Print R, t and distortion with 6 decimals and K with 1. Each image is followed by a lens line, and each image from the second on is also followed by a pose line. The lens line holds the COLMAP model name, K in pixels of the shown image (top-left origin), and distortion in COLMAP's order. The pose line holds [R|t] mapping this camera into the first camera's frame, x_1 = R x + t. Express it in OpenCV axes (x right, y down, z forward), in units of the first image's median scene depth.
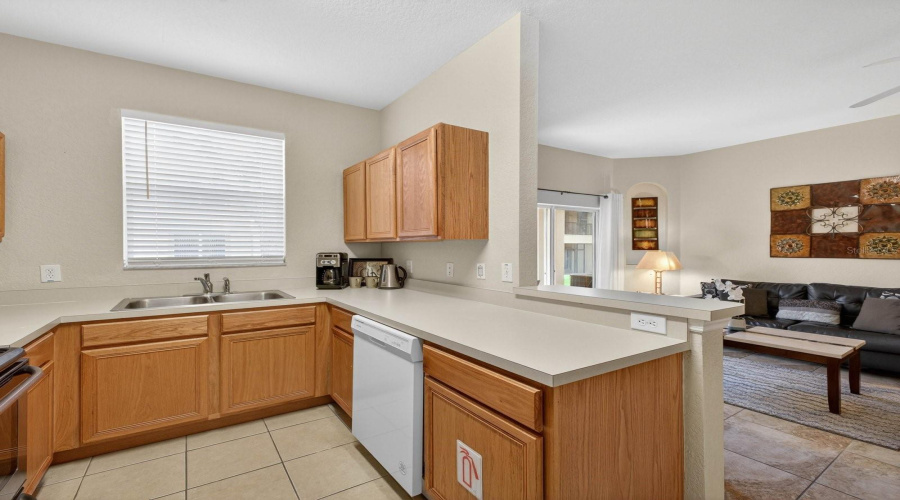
lens RADIAL K [[396.2, 0, 445.5], [0, 396.2, 246.9], [0, 0, 1]] dist [0.008143, -0.004627]
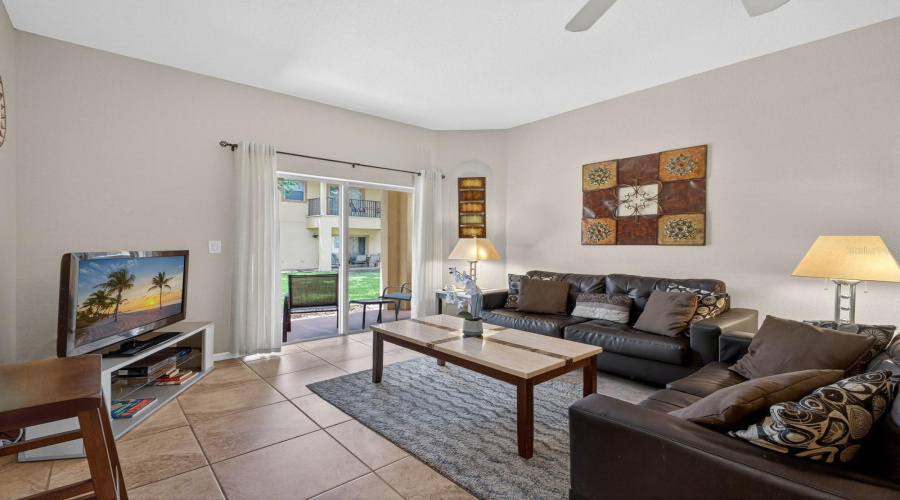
lens RADIAL K [[396.2, 0, 451.5], [0, 396.2, 243.4], [0, 0, 1]] dist [0.008143, -0.004627]
pose [[0.992162, 0.004285, 0.124886, 0.454385], [-0.004335, 0.999991, 0.000126, 0.025748], [-0.124884, -0.000667, 0.992171, 0.191817]]
